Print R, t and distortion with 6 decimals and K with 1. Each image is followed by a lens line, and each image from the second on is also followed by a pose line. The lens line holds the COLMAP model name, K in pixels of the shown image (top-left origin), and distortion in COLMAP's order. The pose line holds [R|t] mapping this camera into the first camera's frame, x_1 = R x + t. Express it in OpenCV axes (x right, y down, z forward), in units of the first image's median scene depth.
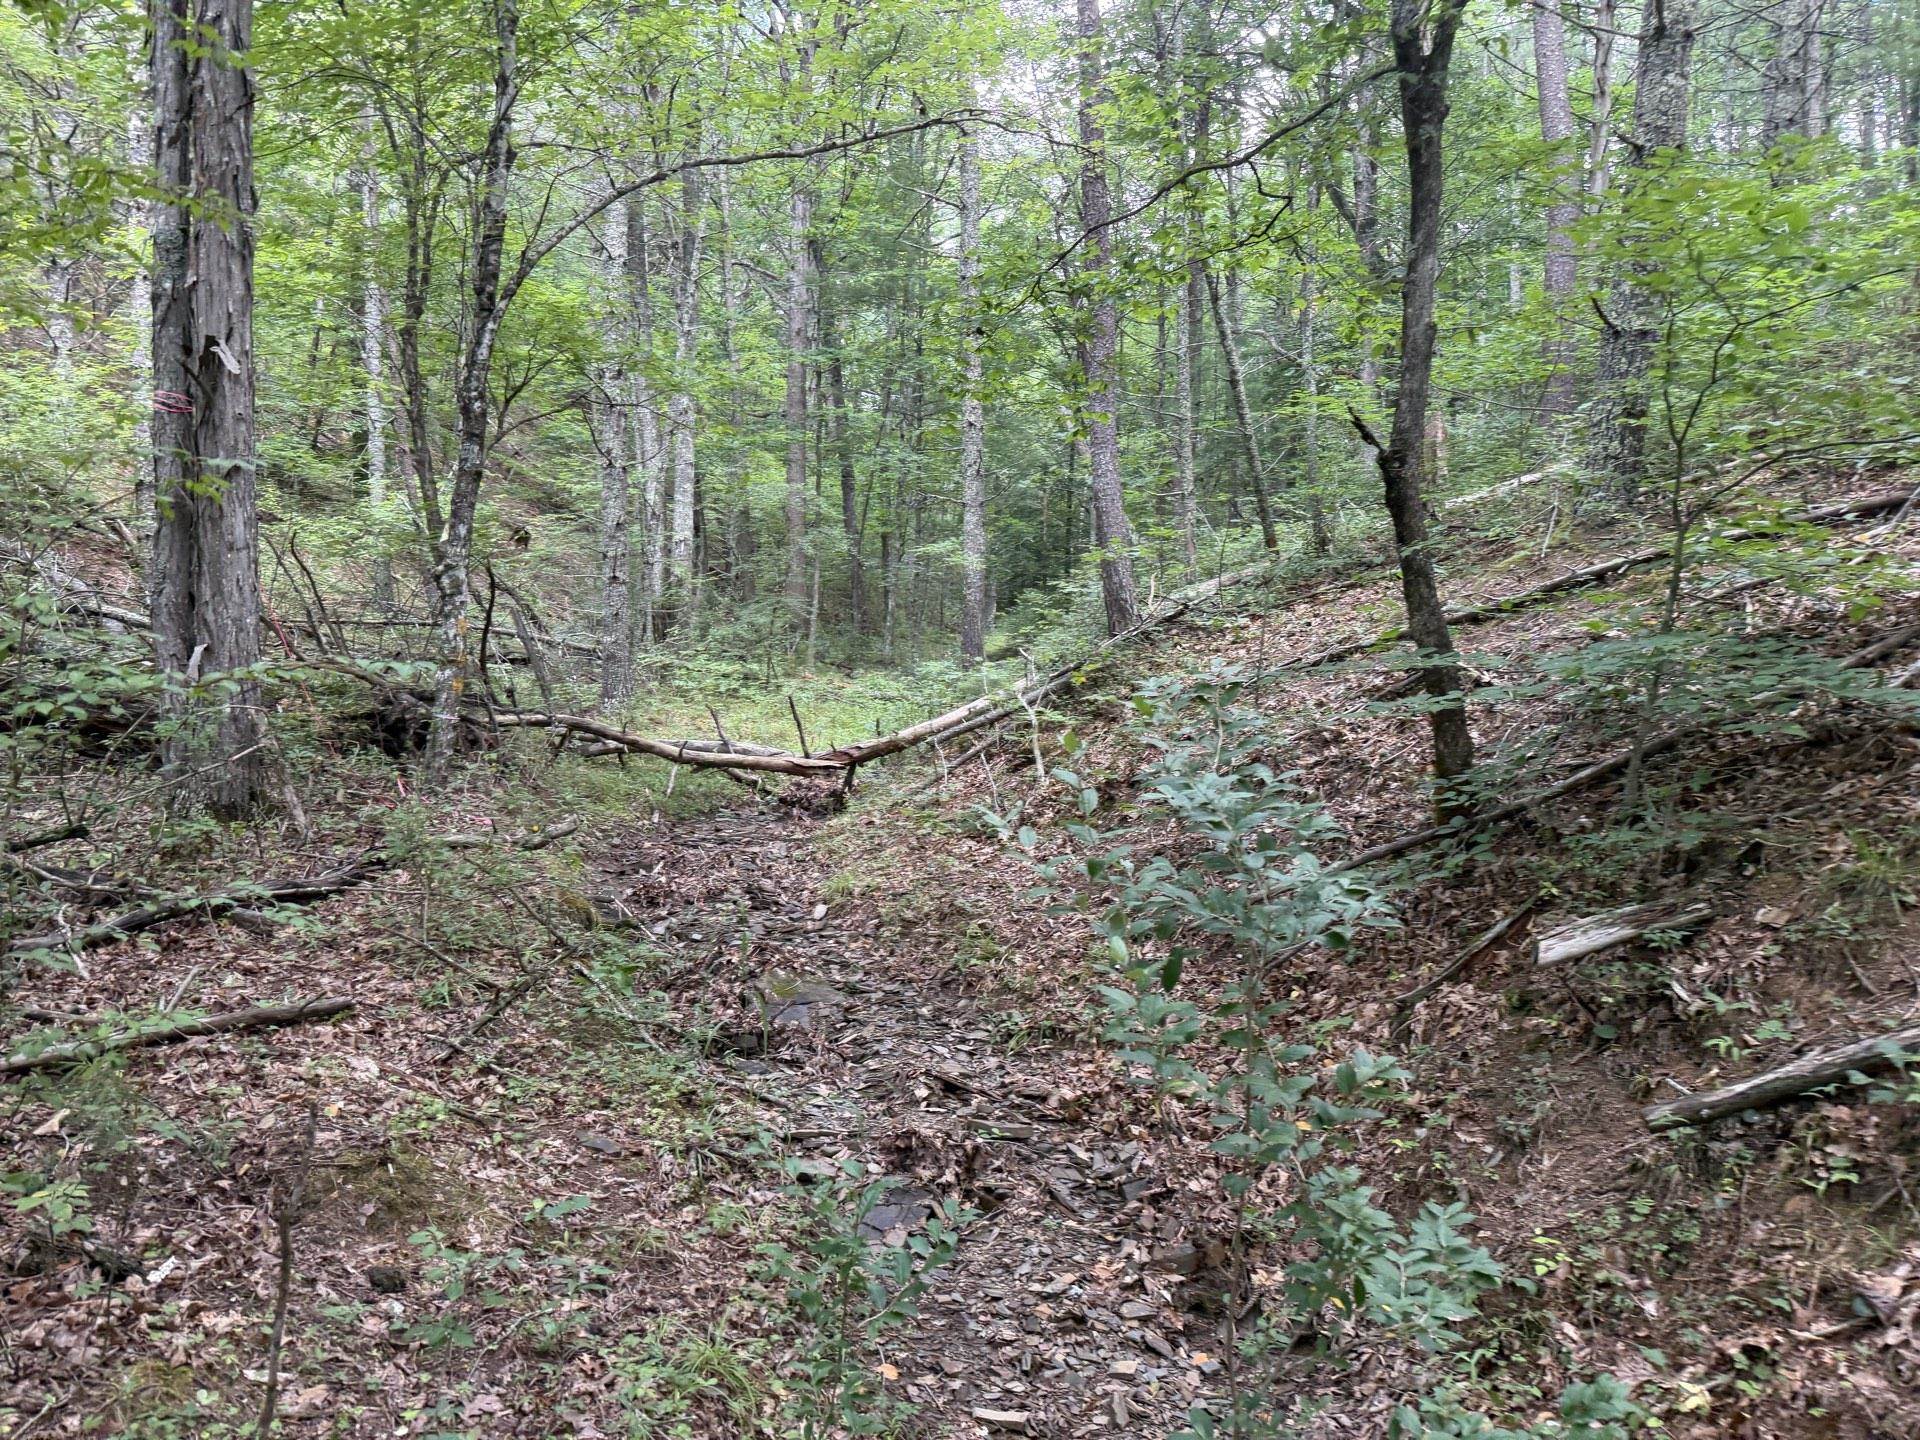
lens RADIAL K [[1333.9, 0, 958.6], [0, 1333.9, 720.4], [0, 0, 1]] dist [0.019946, -0.032653]
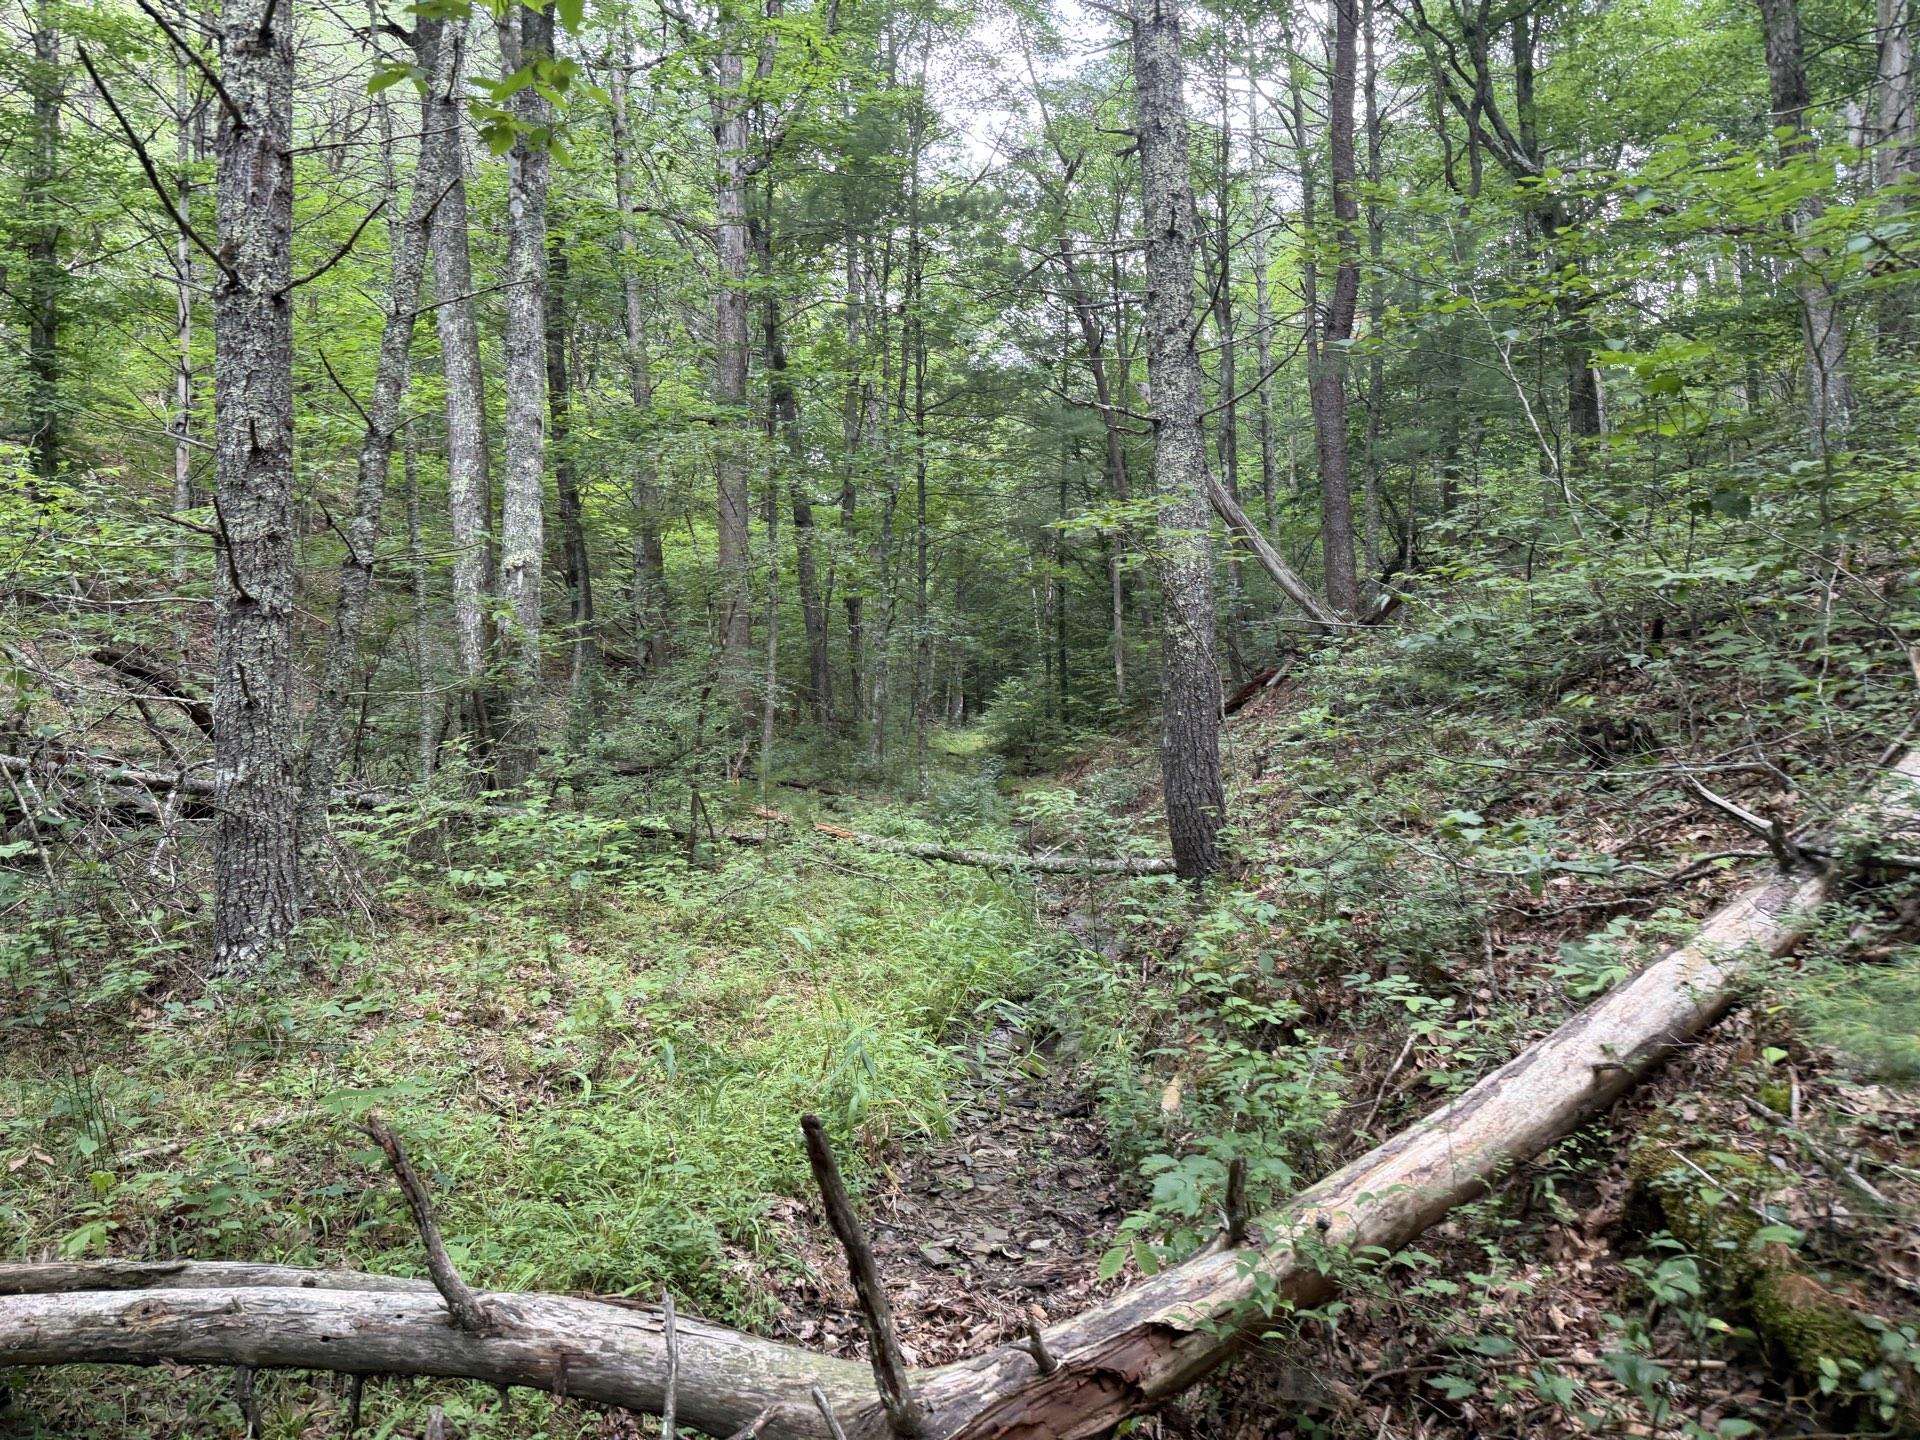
lens RADIAL K [[1333.9, 0, 961.8], [0, 1333.9, 721.5], [0, 0, 1]] dist [0.019946, -0.032653]
pose [[0.997852, -0.035090, 0.055312, -0.069090], [0.039060, 0.996609, -0.072420, -0.032346], [-0.052583, 0.074425, 0.995839, 0.487128]]
